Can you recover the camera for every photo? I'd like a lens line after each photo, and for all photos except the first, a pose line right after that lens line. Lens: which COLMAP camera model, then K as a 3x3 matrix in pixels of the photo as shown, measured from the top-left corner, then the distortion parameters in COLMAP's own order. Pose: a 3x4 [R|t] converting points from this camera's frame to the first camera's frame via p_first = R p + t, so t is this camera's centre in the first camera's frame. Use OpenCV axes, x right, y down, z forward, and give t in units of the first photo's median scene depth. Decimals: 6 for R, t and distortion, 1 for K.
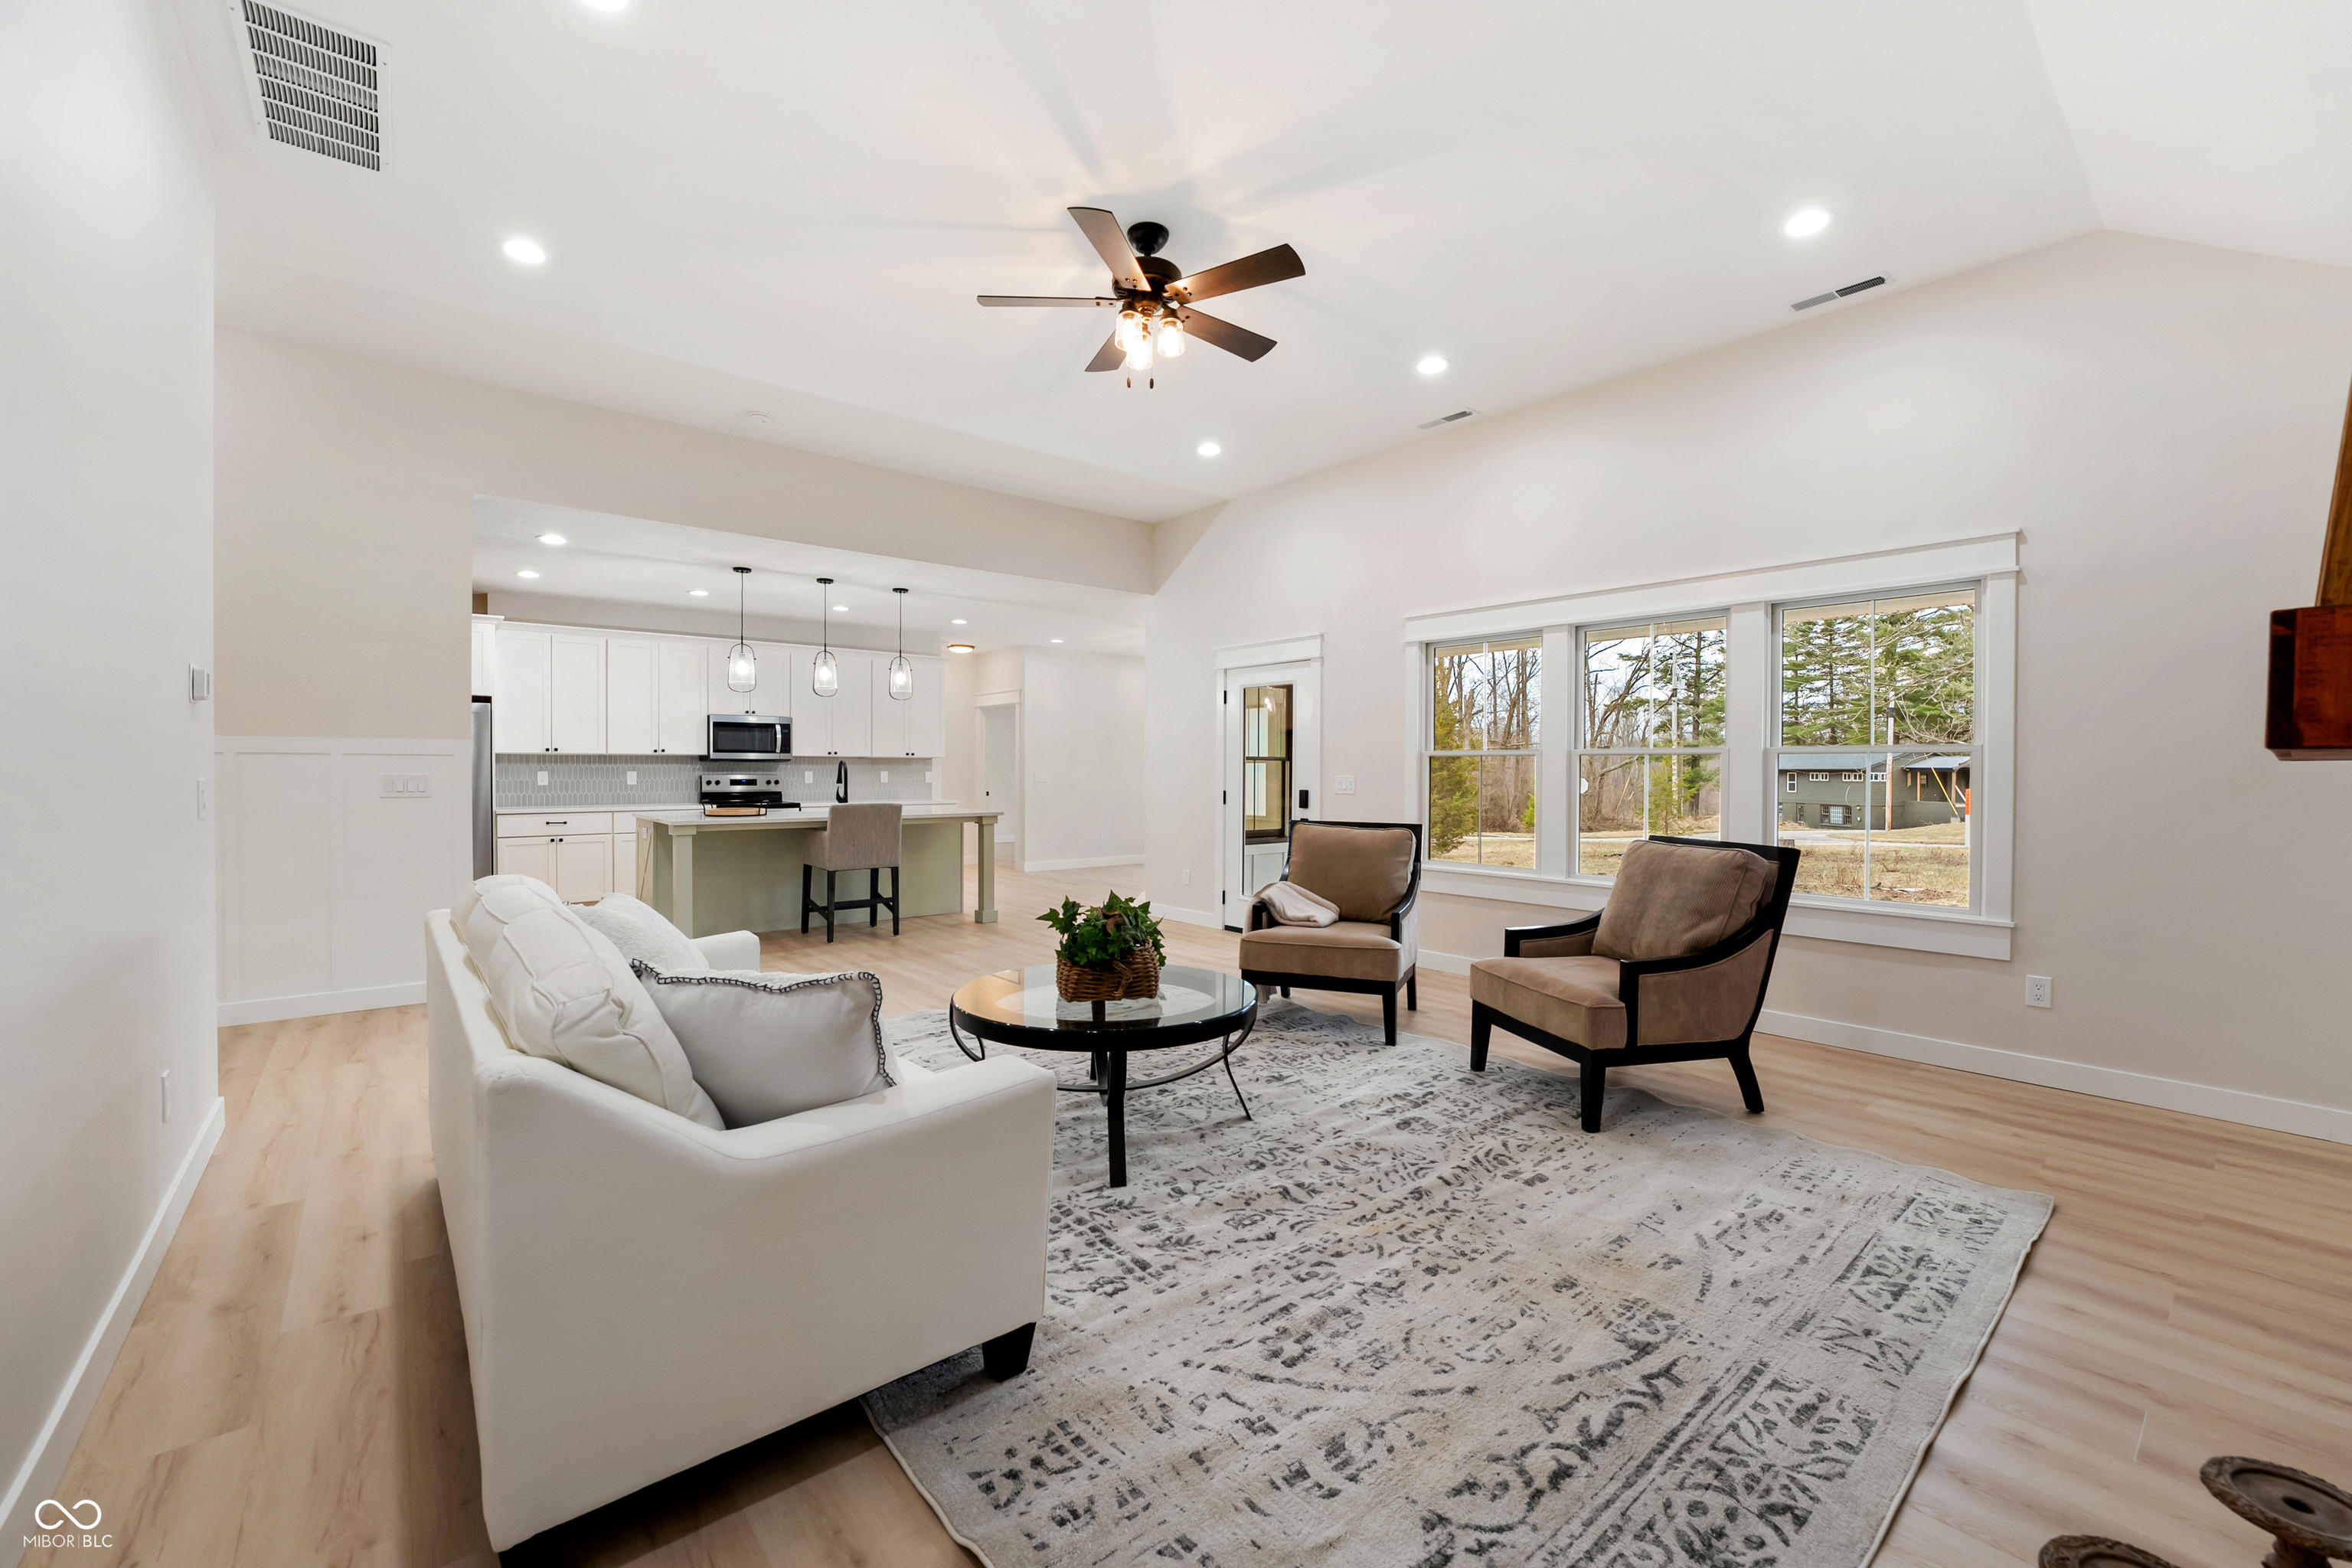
lens RADIAL K [[950.8, 0, 1173.7], [0, 950.8, 779.7], [0, 0, 1]] dist [-0.017283, 0.000445]
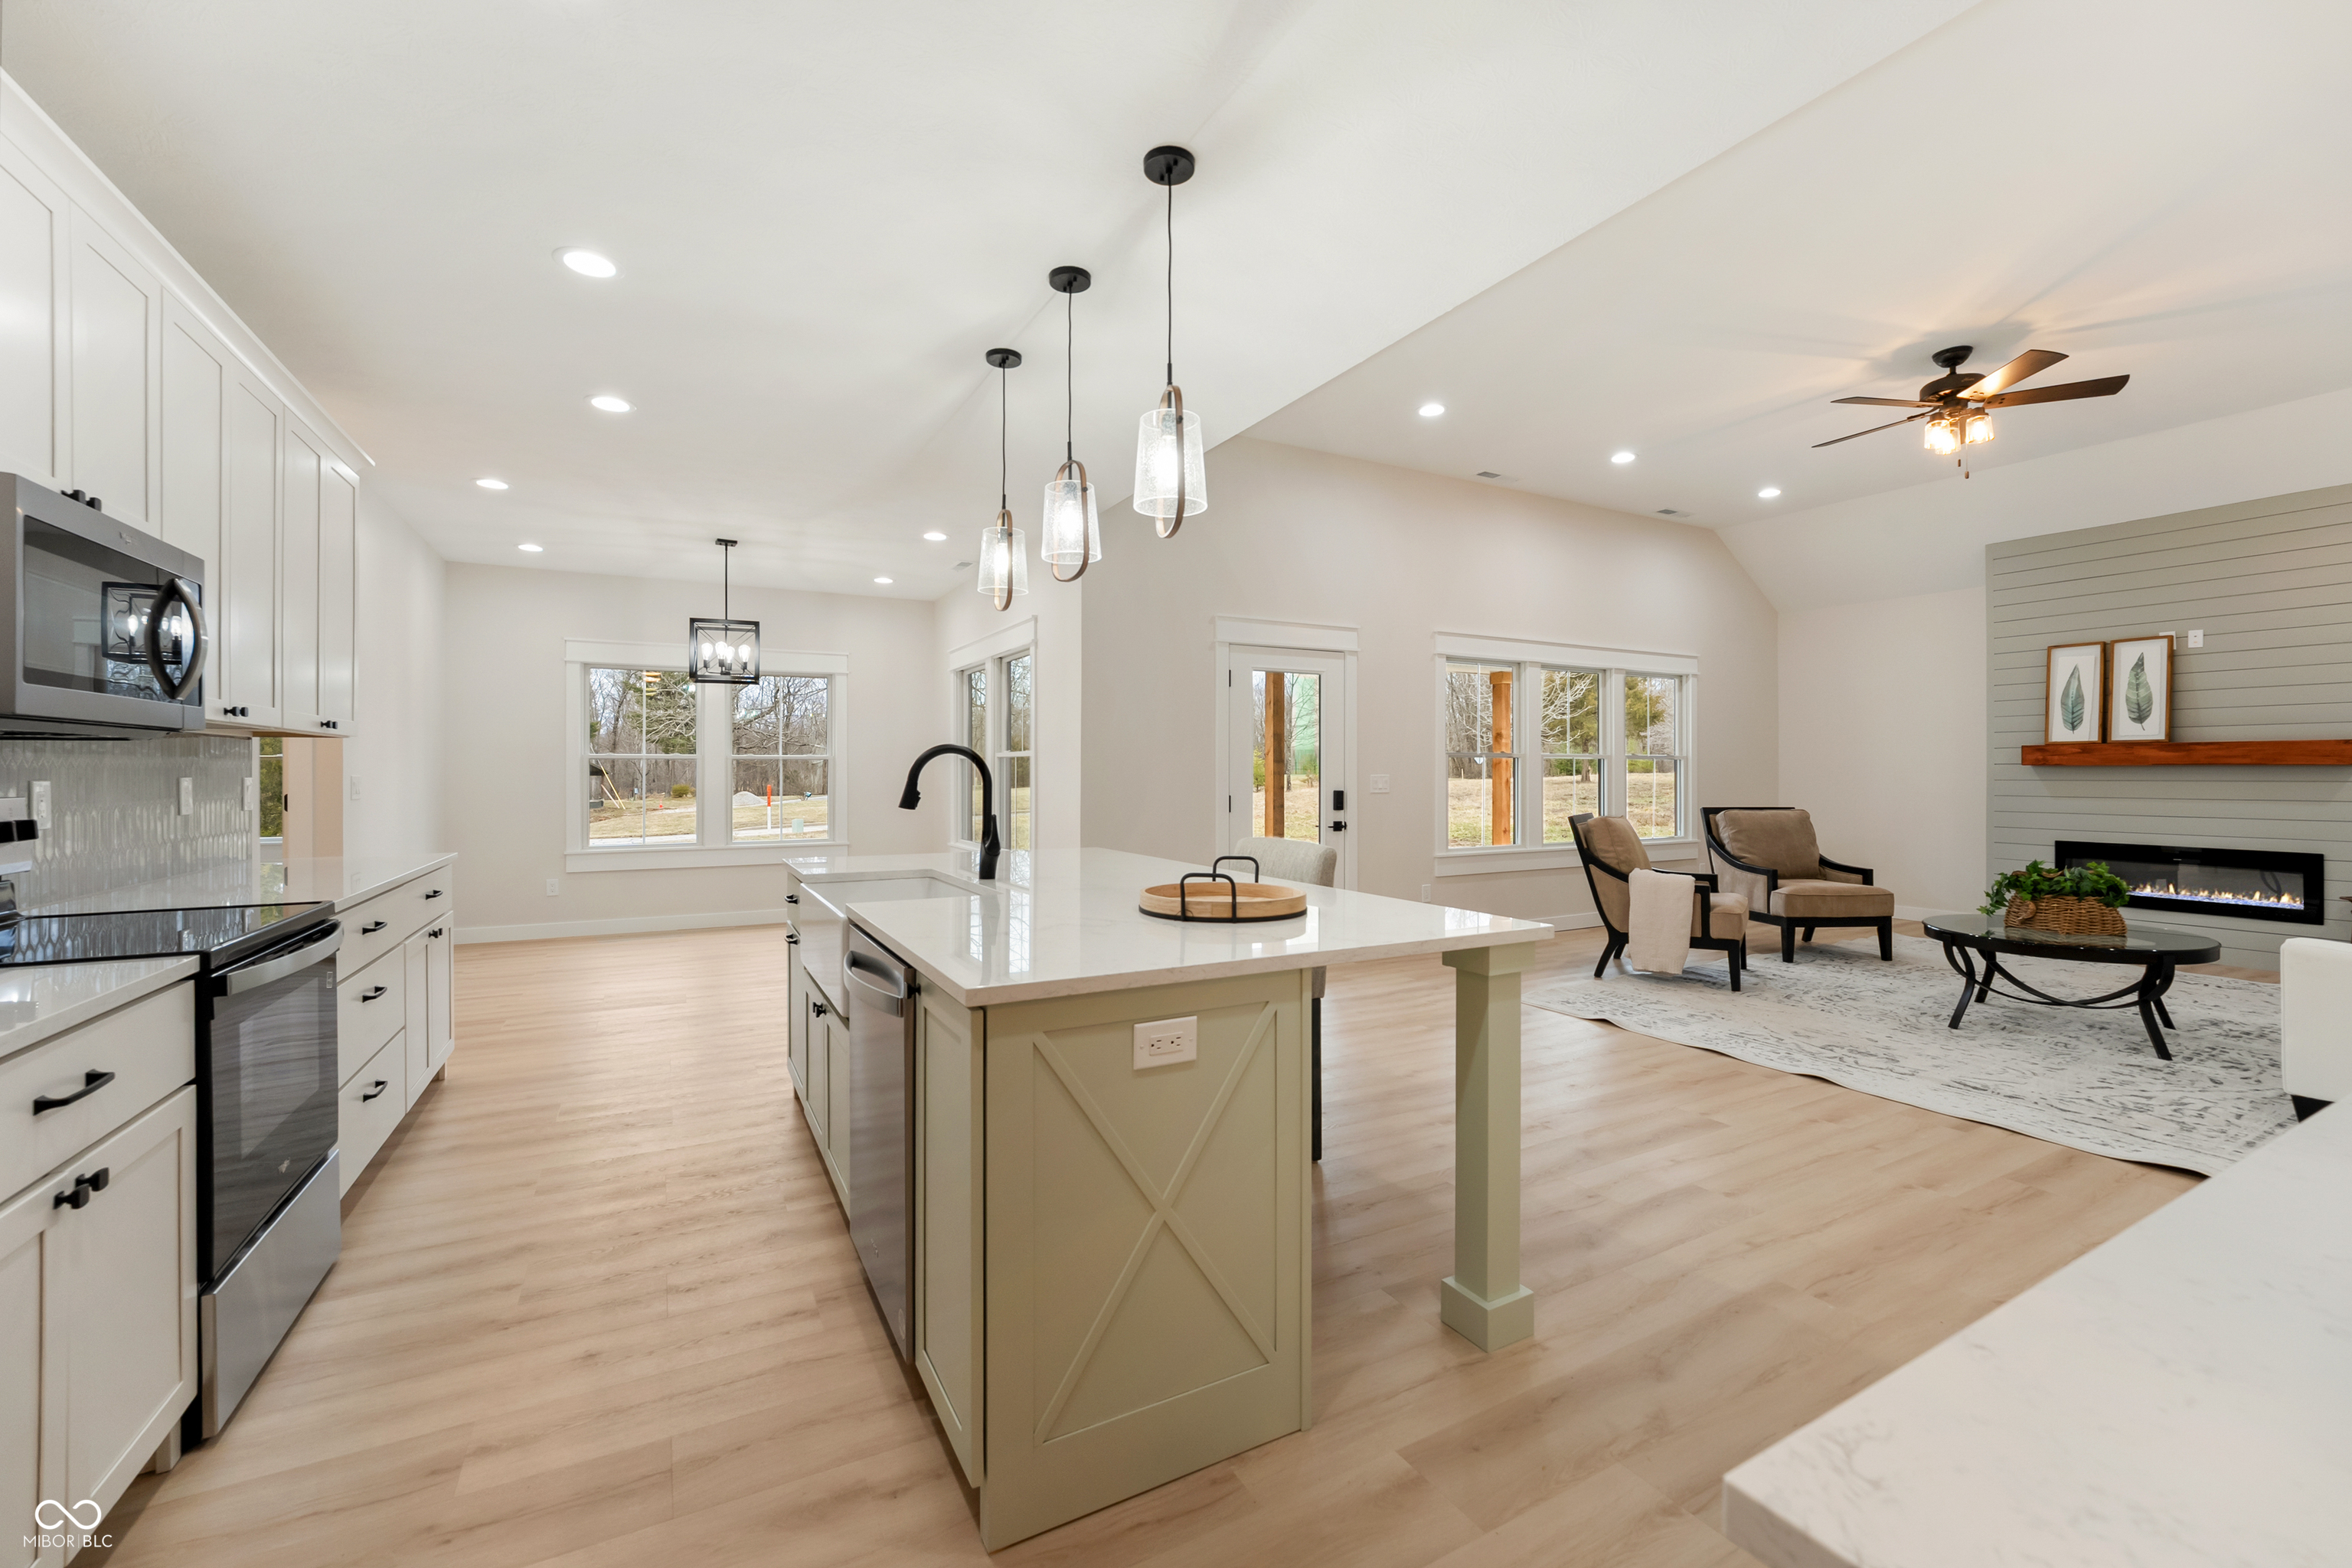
lens RADIAL K [[951.9, 0, 1185.6], [0, 951.9, 767.6], [0, 0, 1]] dist [-0.011571, 0.000311]
pose [[0.192455, -0.001261, 0.981305, -1.376422], [0.011161, 0.999937, -0.000904, -0.021827], [-0.981242, 0.011126, 0.192457, 1.651137]]
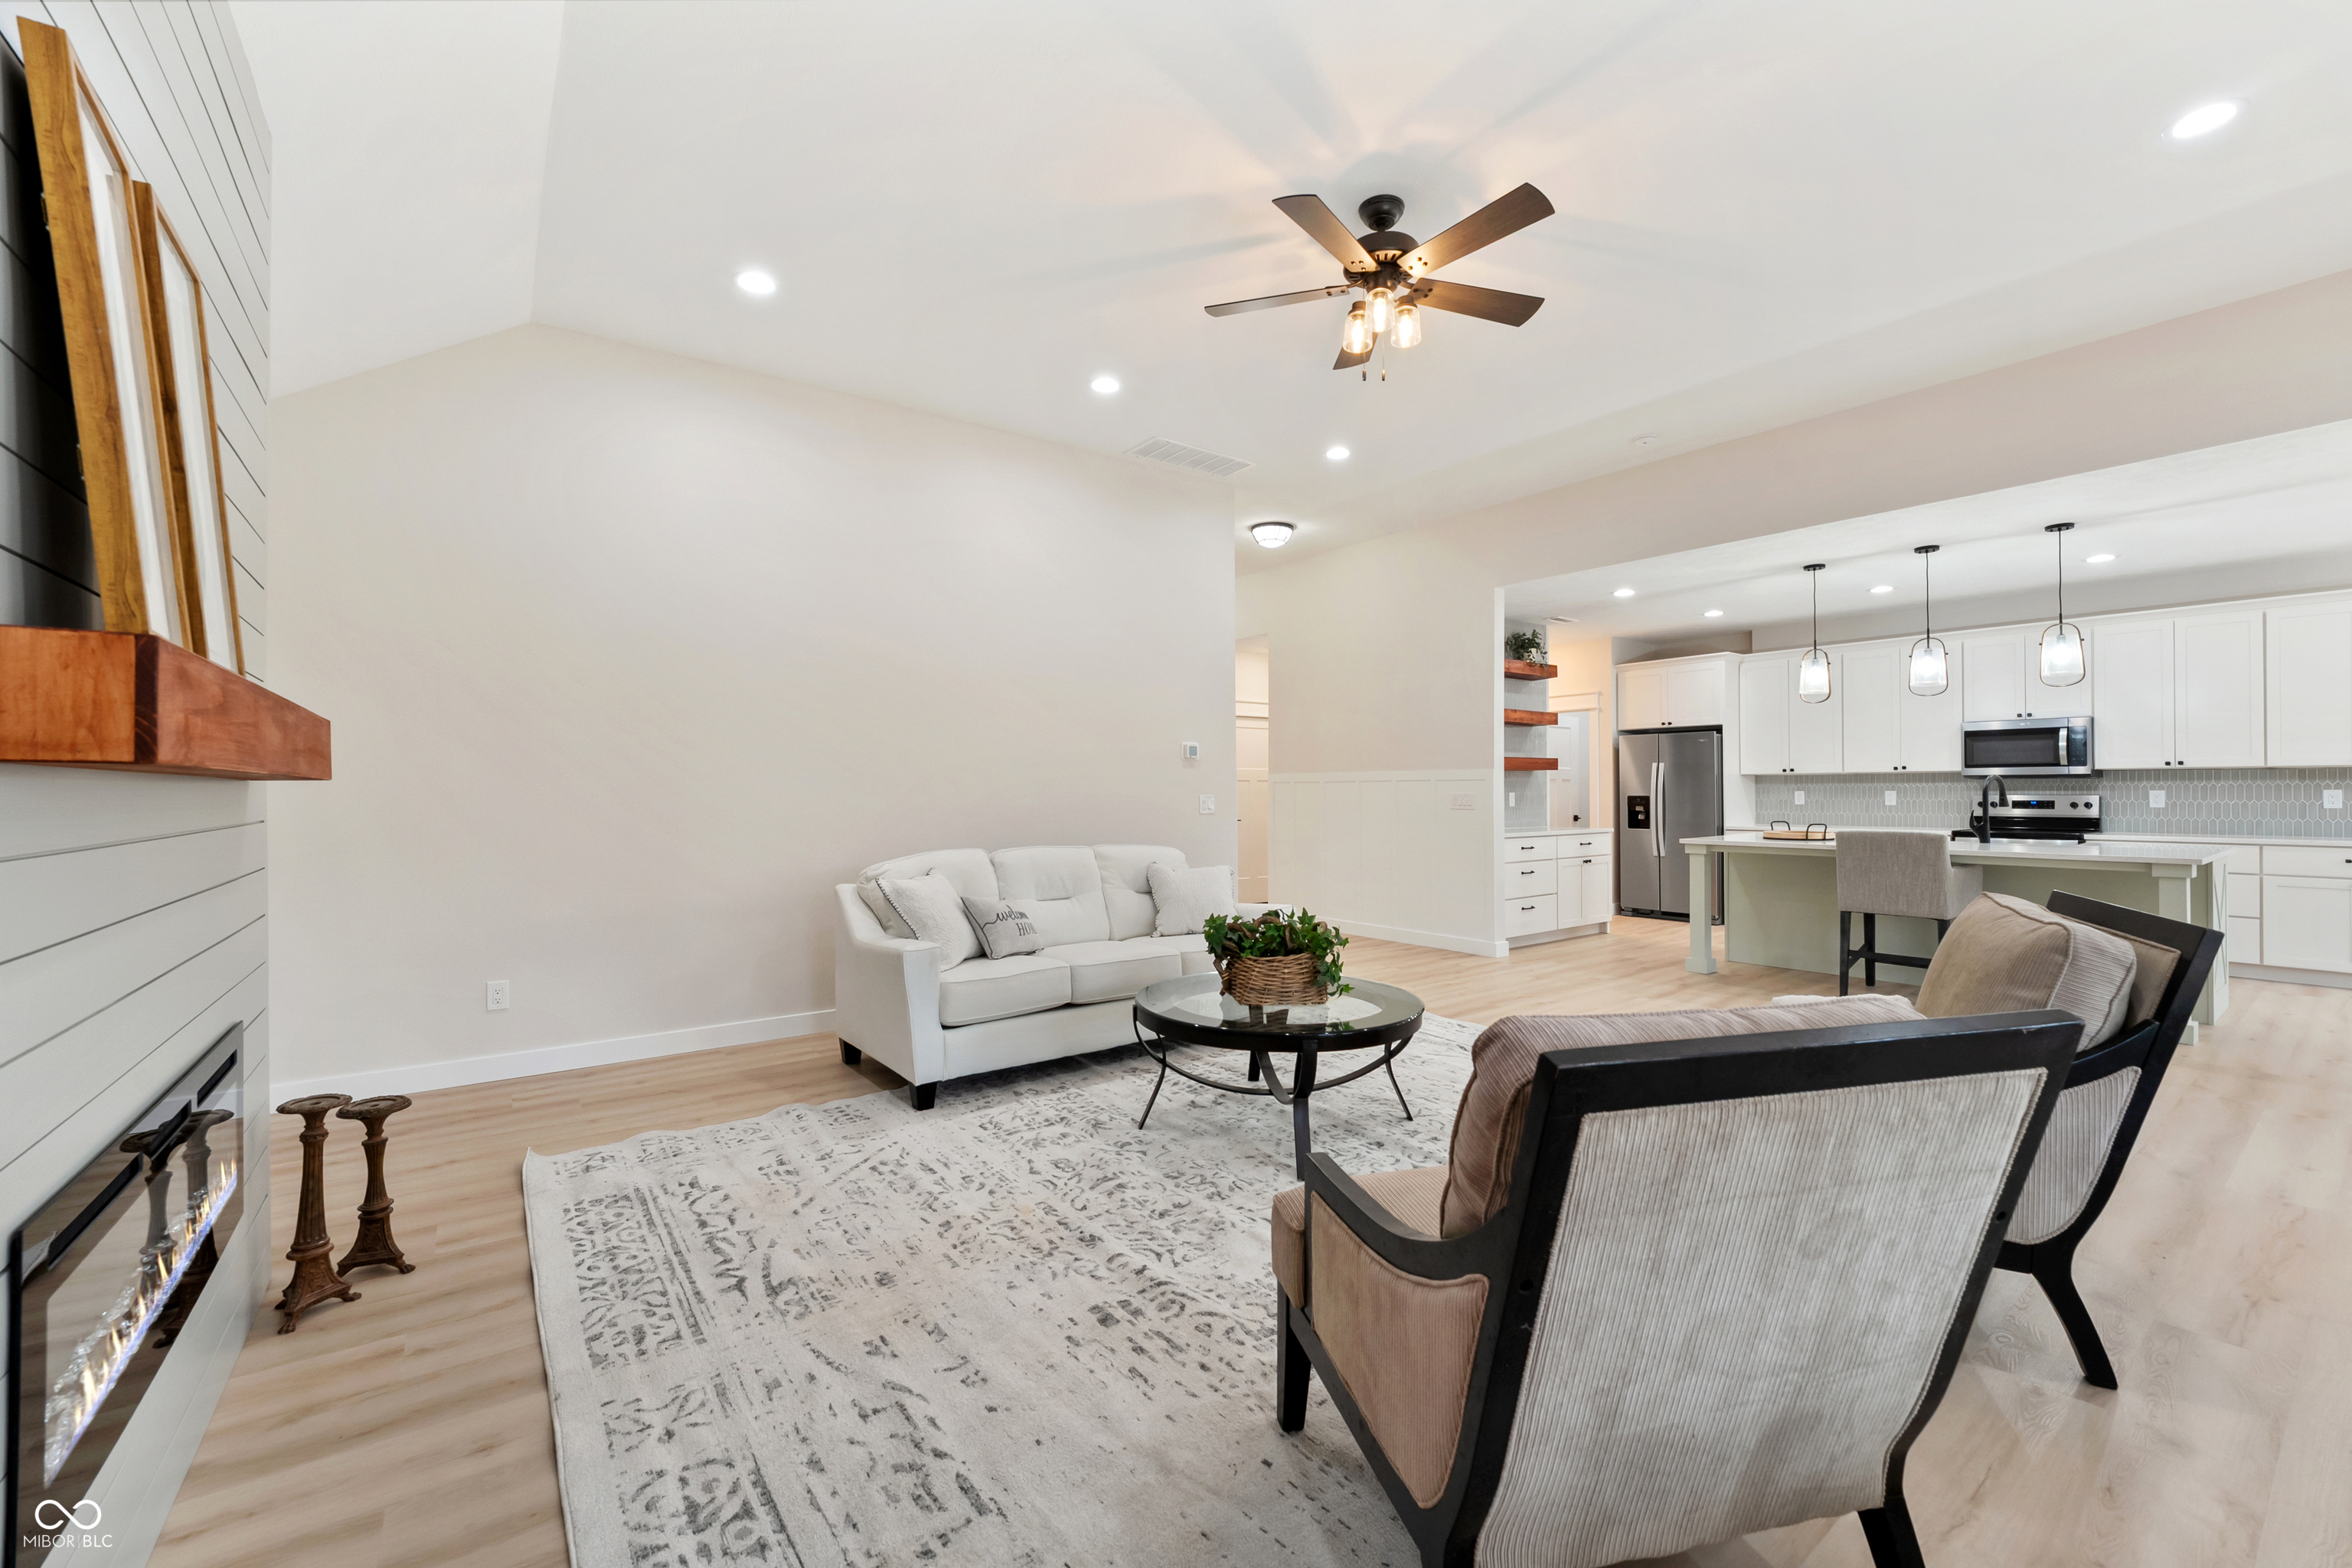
lens RADIAL K [[948.9, 0, 1182.3], [0, 948.9, 787.6], [0, 0, 1]] dist [-0.012386, 0.000119]
pose [[-0.051935, -0.006189, -0.998631, 0.833353], [-0.006914, 0.999959, -0.005838, -0.004269], [0.998627, 0.006601, -0.051976, 0.794075]]
